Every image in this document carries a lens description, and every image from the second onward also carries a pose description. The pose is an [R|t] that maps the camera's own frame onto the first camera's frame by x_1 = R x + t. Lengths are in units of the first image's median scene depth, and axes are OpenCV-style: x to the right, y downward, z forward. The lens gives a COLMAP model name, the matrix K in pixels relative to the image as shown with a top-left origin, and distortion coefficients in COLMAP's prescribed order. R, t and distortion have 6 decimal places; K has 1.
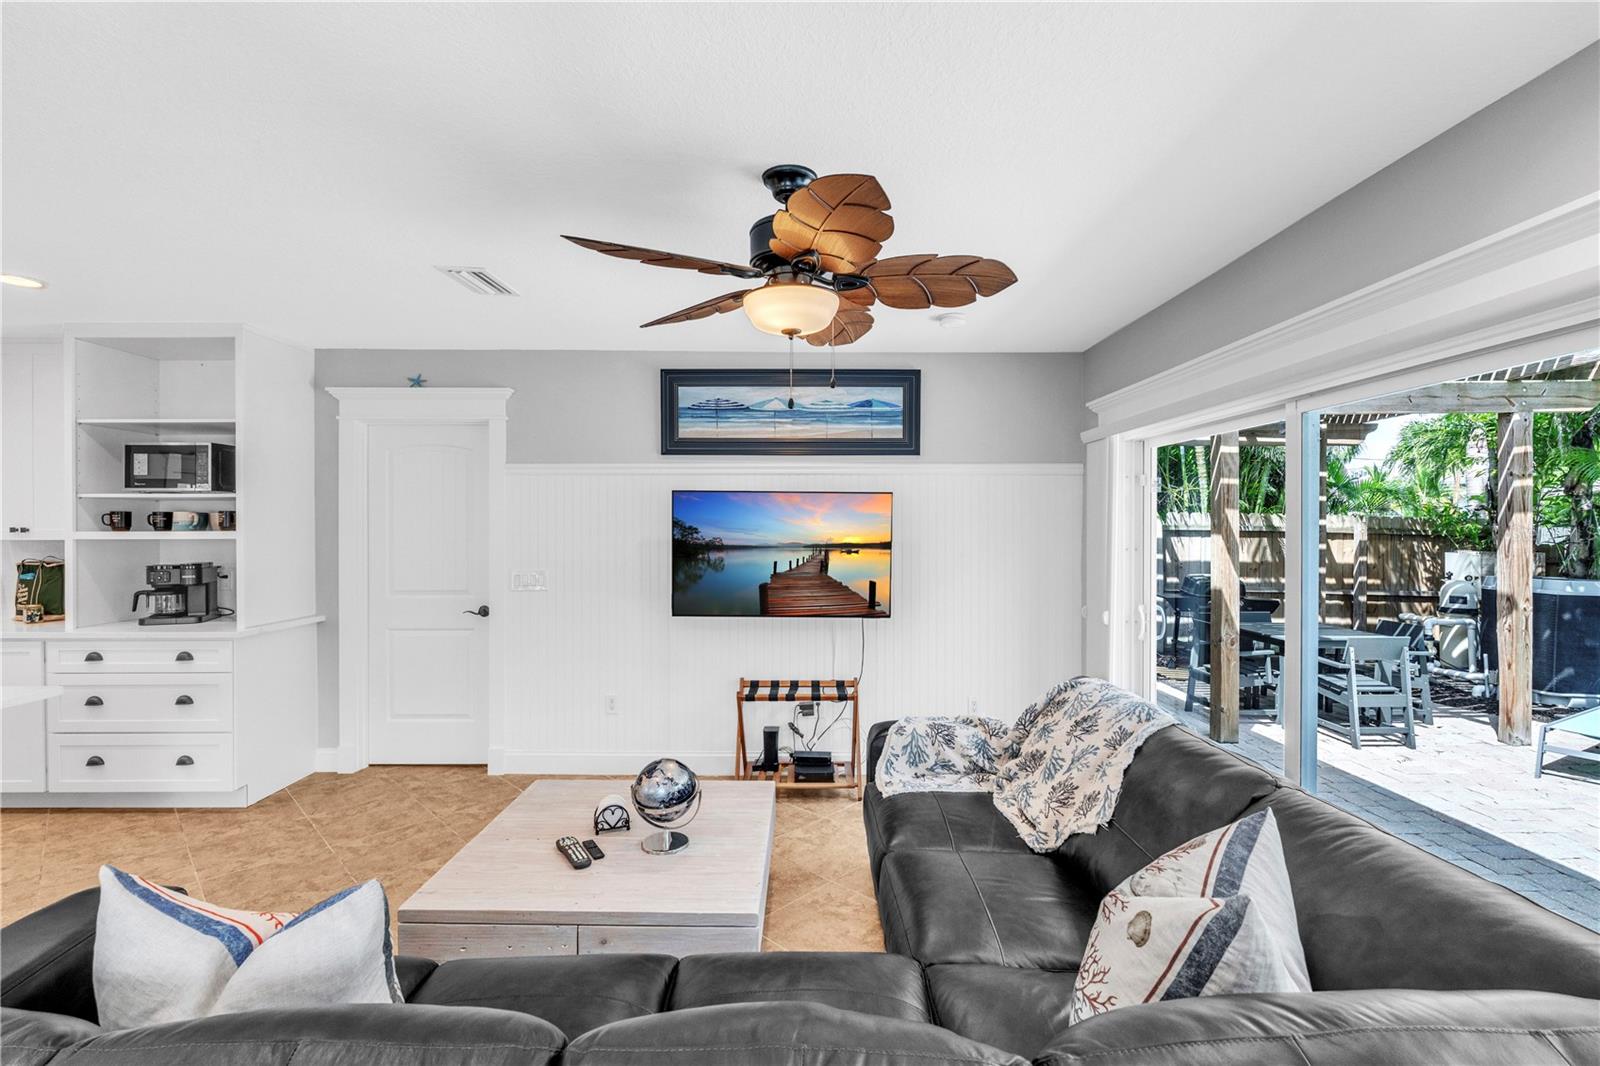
lens RADIAL K [[706.3, 0, 803.9], [0, 706.3, 530.1], [0, 0, 1]] dist [-0.008084, 0.001965]
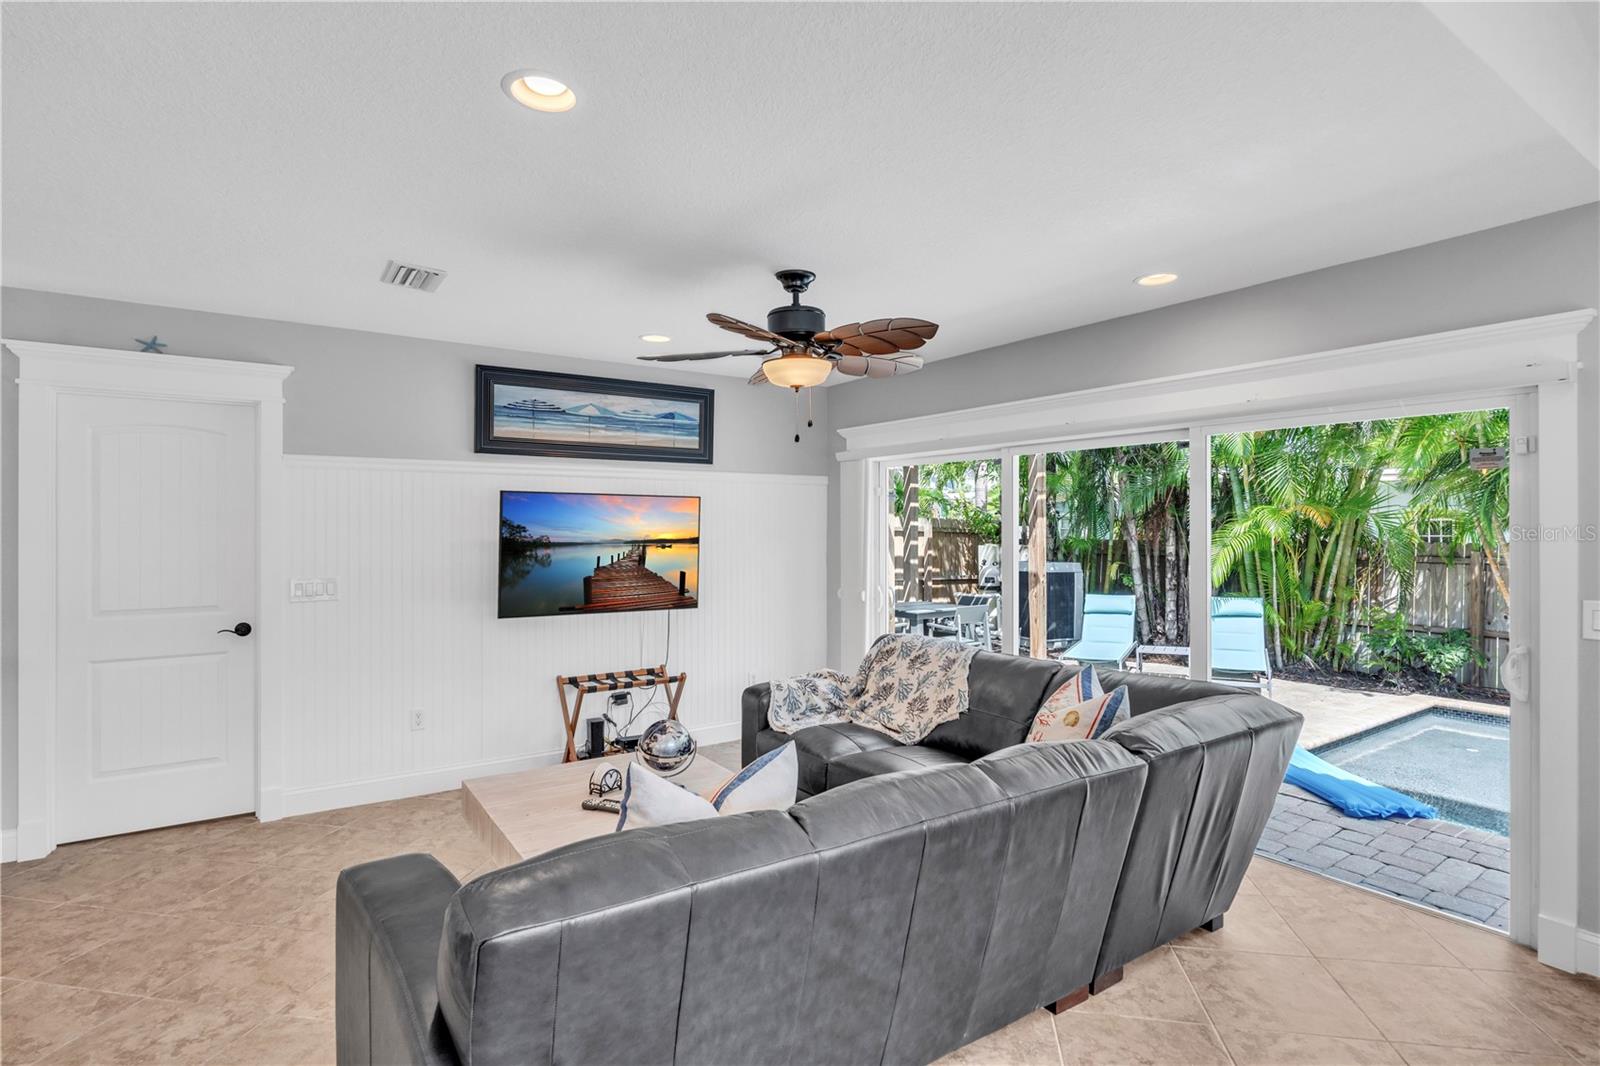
lens RADIAL K [[809.5, 0, 796.8], [0, 809.5, 523.7], [0, 0, 1]] dist [-0.002278, -0.000703]
pose [[0.829360, 0.001132, 0.558713, -0.474237], [0.003575, 0.999967, -0.007331, -0.000041], [-0.558703, 0.008078, 0.829328, -0.167520]]
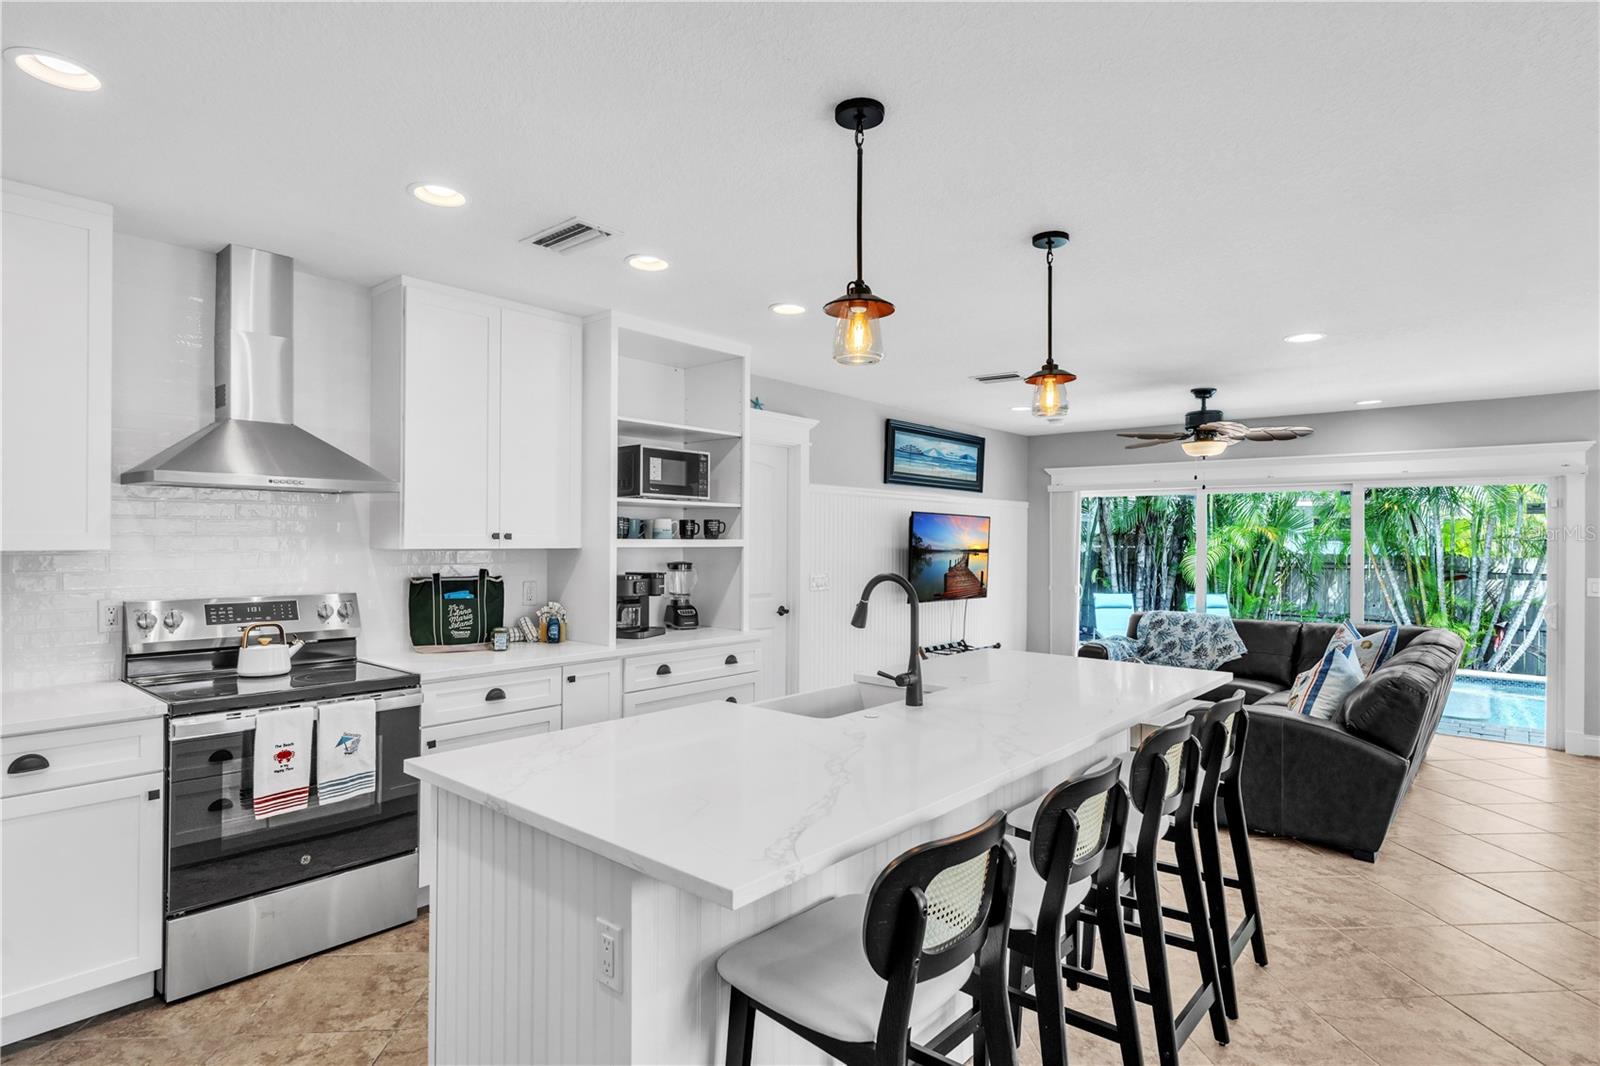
lens RADIAL K [[837.6, 0, 803.3], [0, 837.6, 531.8], [0, 0, 1]] dist [-0.002991, 0.001134]
pose [[0.657209, 0.012933, 0.753598, -1.545464], [-0.005317, 0.999907, -0.012524, 0.004838], [-0.753690, 0.004224, 0.657217, 0.092828]]
